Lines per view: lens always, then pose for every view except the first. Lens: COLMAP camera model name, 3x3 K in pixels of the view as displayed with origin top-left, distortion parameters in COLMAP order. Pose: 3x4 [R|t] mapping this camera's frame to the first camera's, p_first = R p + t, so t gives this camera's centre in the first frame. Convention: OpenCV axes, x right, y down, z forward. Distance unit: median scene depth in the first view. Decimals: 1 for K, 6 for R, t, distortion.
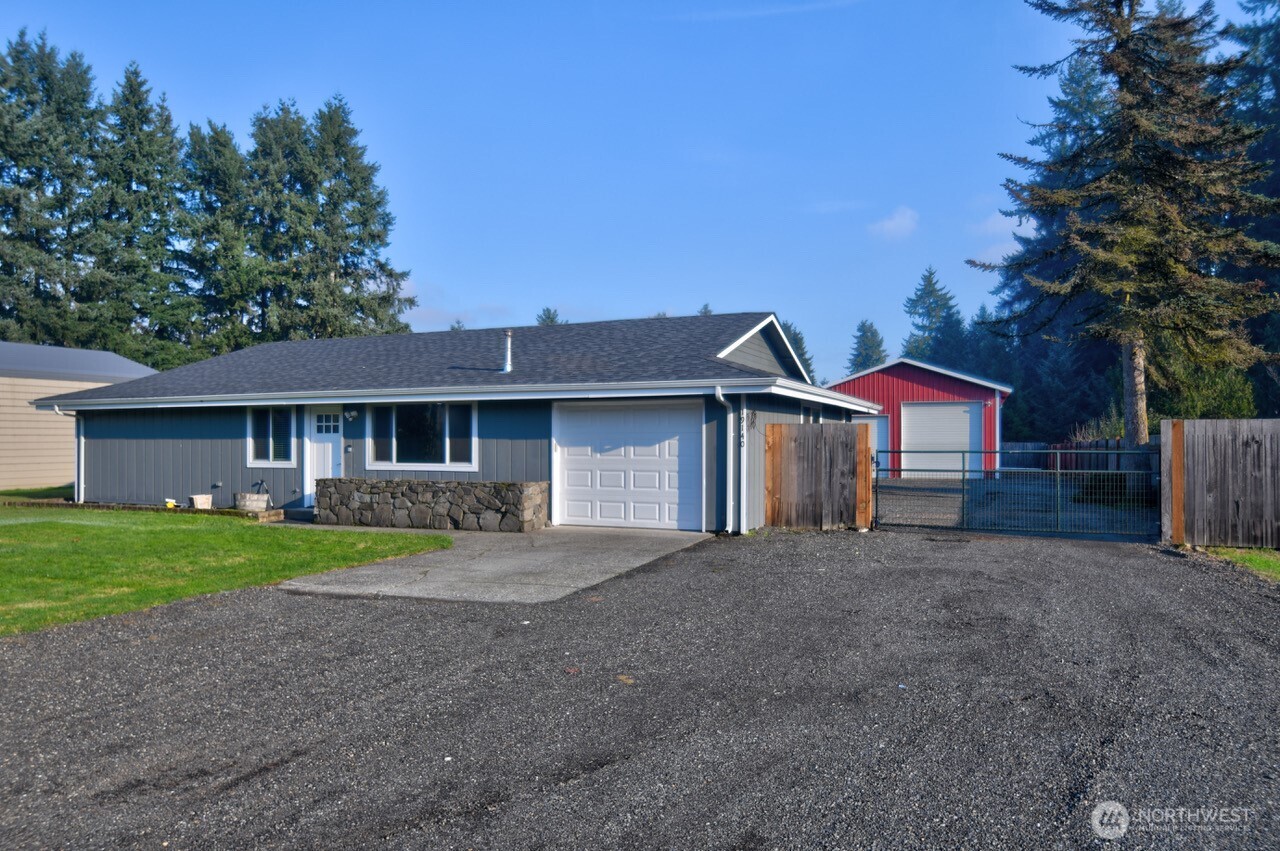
lens RADIAL K [[836.2, 0, 640.0], [0, 836.2, 425.5], [0, 0, 1]] dist [-0.000913, -0.000365]
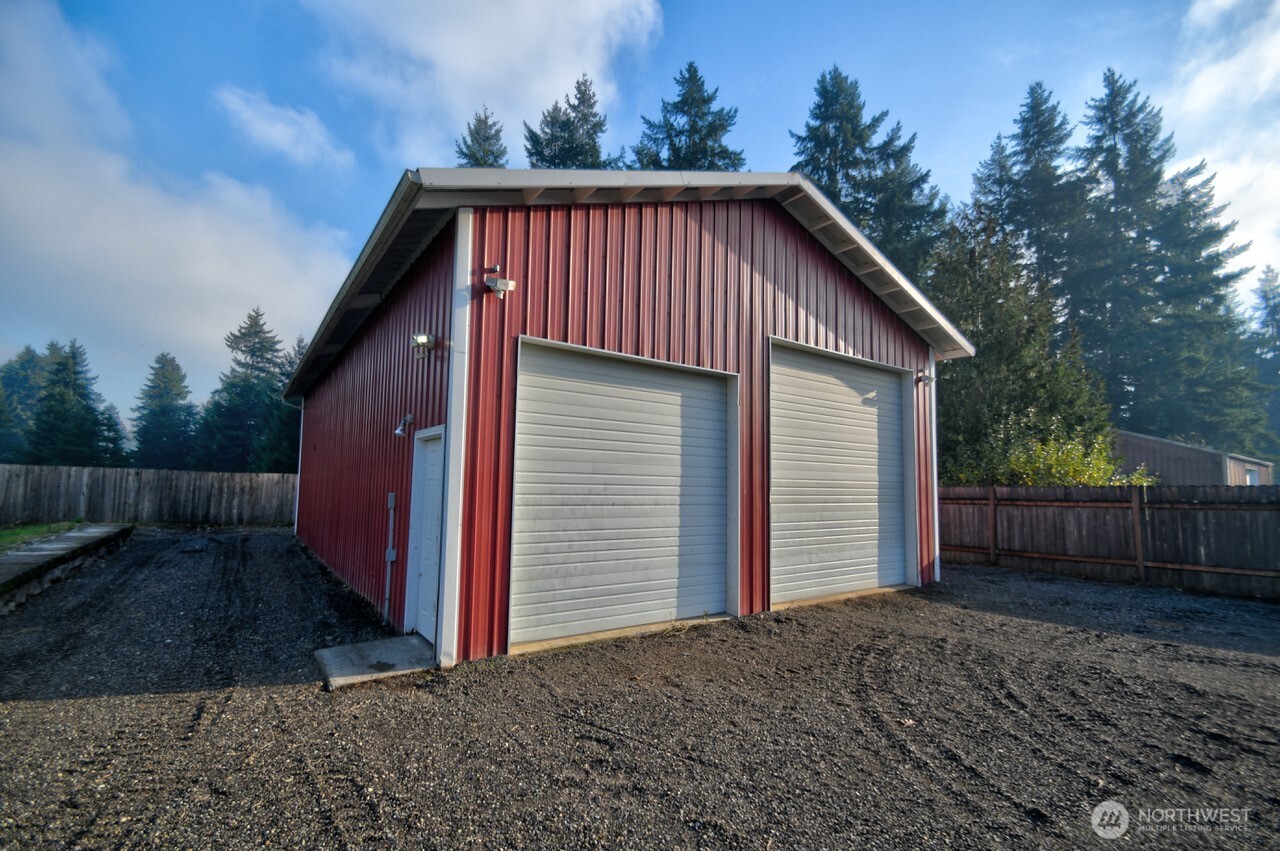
lens RADIAL K [[571.1, 0, 632.9], [0, 571.1, 439.1], [0, 0, 1]] dist [0.003252, -0.011028]
pose [[0.551473, 0.086506, 0.829695, 0.142485], [-0.039113, 0.996196, -0.077868, 0.023188], [-0.833275, 0.010490, 0.552759, 0.939278]]
